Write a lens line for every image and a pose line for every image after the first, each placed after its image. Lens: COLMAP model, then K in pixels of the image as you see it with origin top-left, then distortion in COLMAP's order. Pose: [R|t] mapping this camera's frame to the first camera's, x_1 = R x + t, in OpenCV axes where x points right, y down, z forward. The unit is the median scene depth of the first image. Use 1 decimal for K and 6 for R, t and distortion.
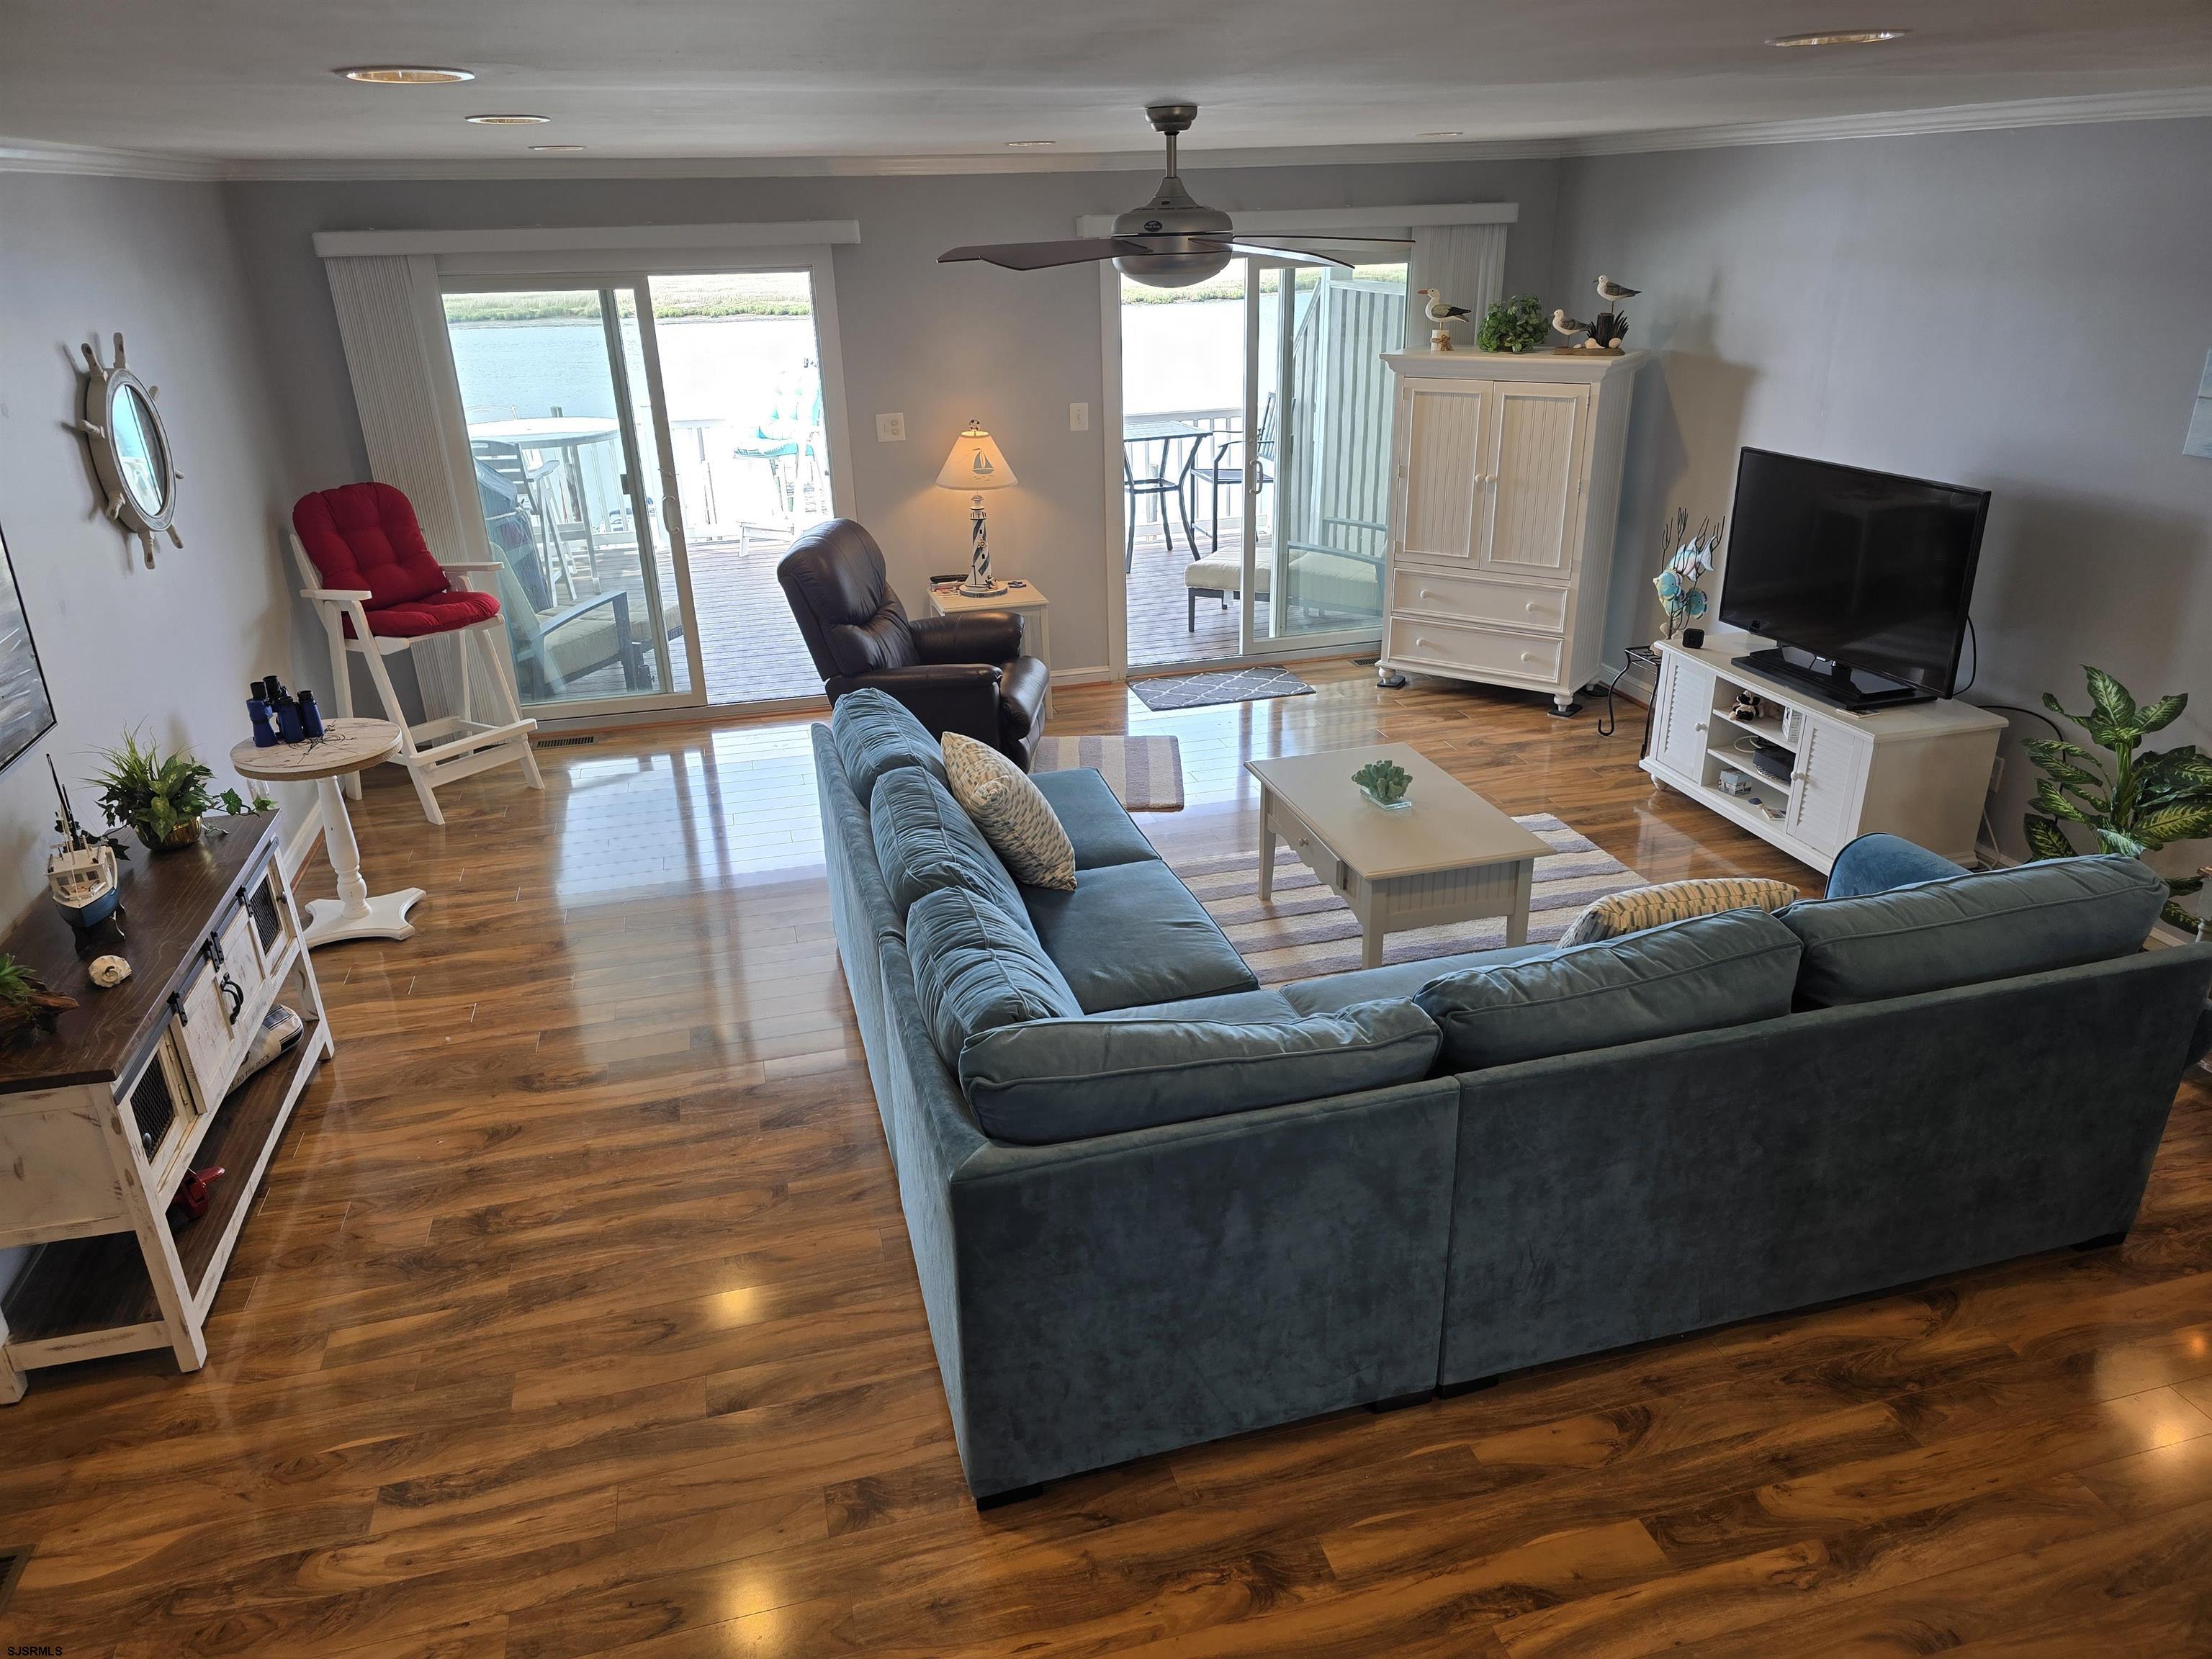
lens RADIAL K [[1478.5, 0, 1096.5], [0, 1478.5, 842.9], [0, 0, 1]] dist [0.062234, -0.059274]
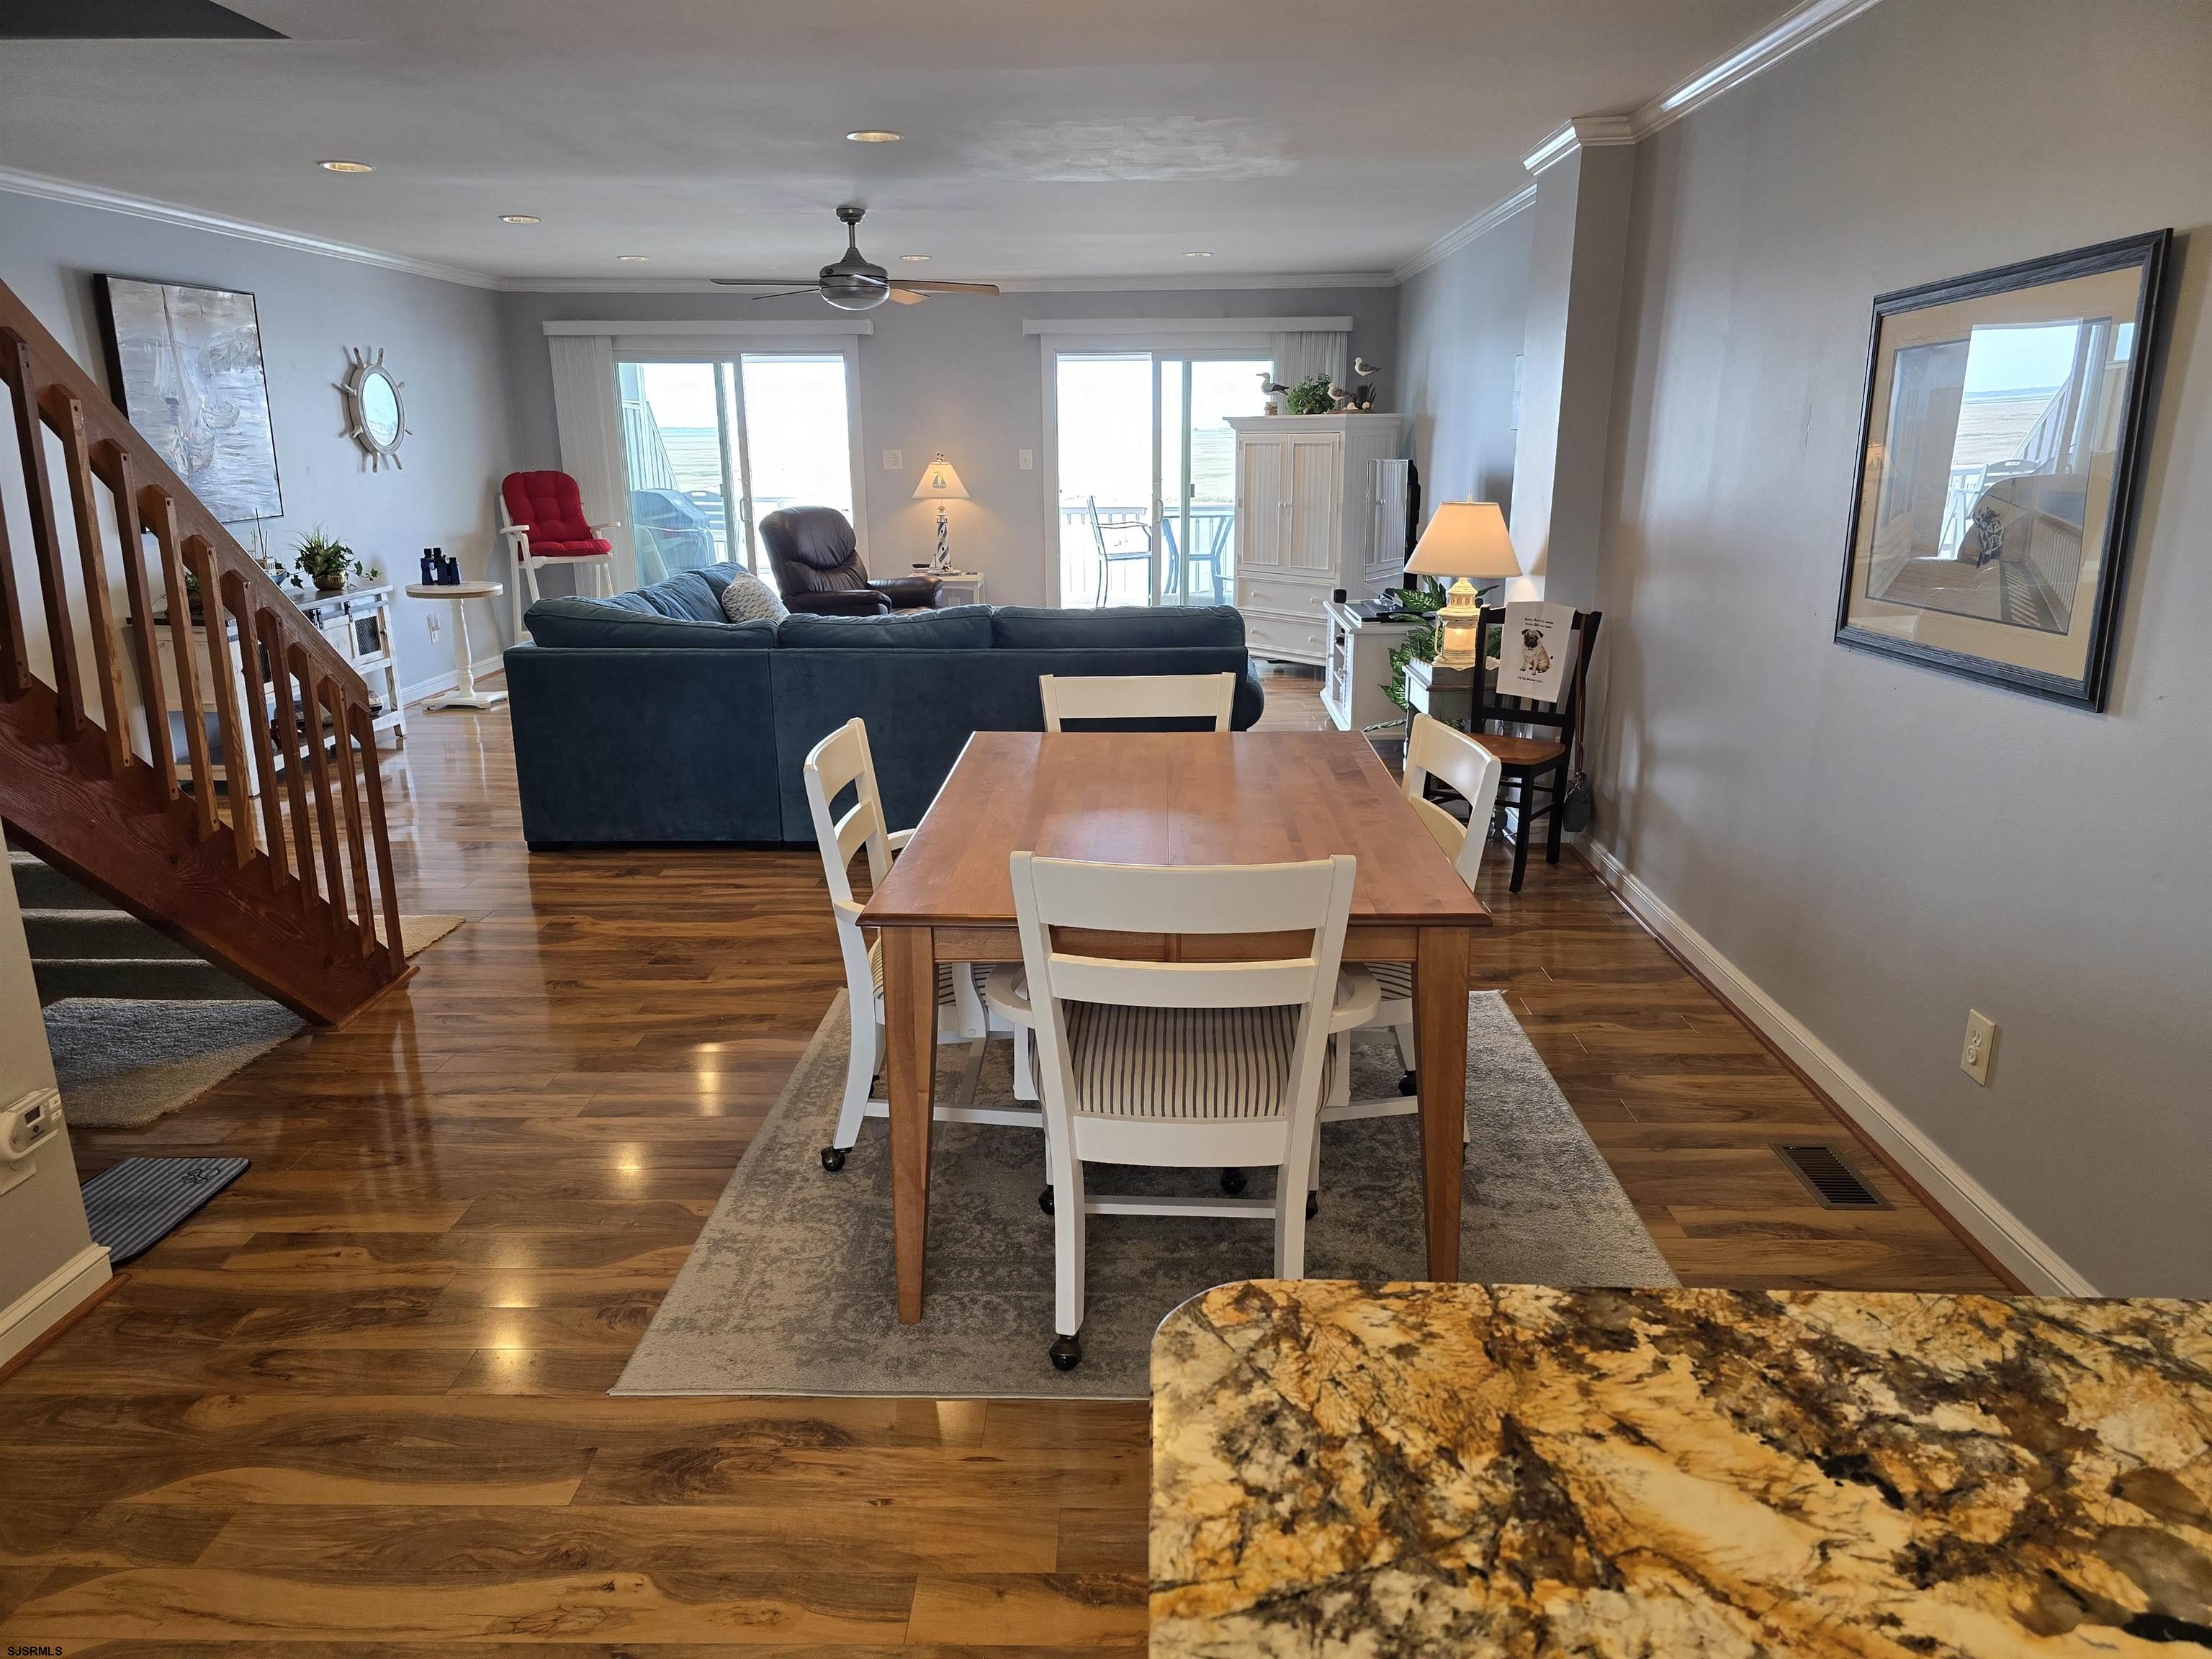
lens RADIAL K [[1478.5, 0, 1096.5], [0, 1478.5, 842.9], [0, 0, 1]] dist [0.062234, -0.059274]
pose [[0.957927, 0.092664, -0.271641, 0.542031], [-0.127538, 0.985302, -0.113642, 0.258749], [0.257118, 0.143505, 0.955666, -0.323367]]
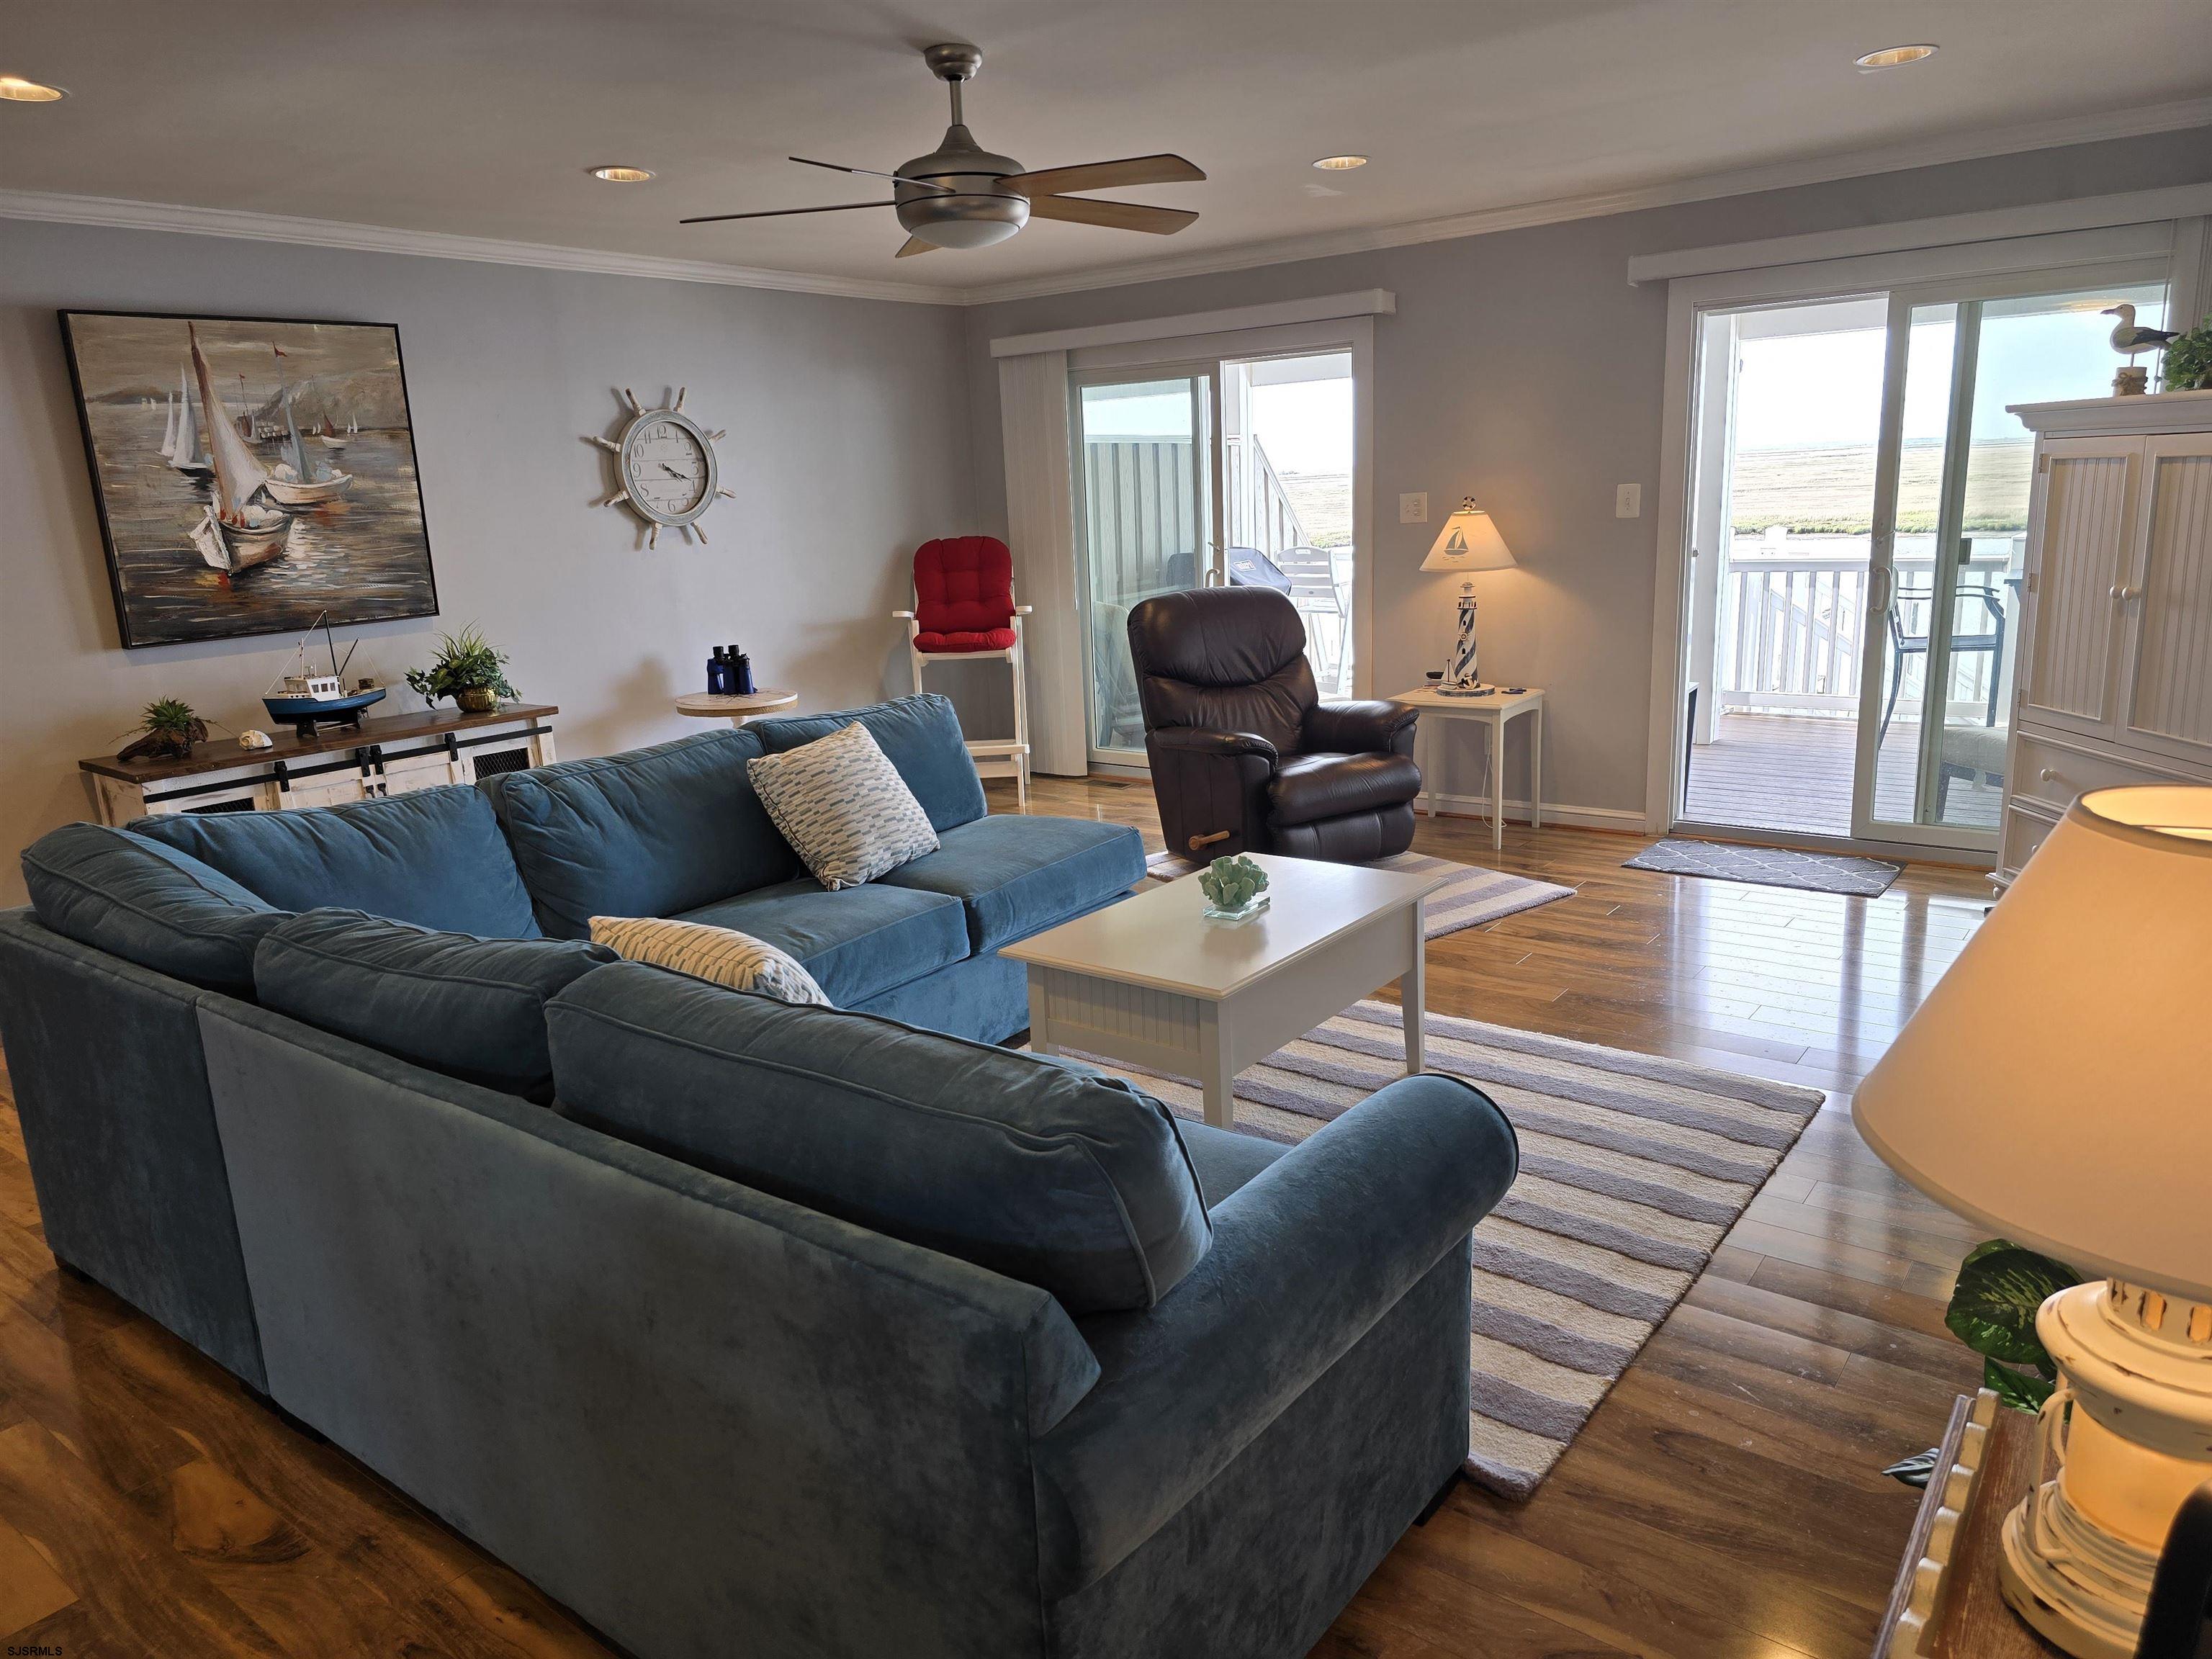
lens RADIAL K [[1481.0, 0, 1112.6], [0, 1481.0, 818.9], [0, 0, 1]] dist [0.058650, -0.048652]
pose [[0.612343, 0.171296, -0.771812, 0.547421], [-0.285379, 0.958317, -0.013726, -0.034097], [0.737289, 0.228664, 0.635702, 0.362201]]
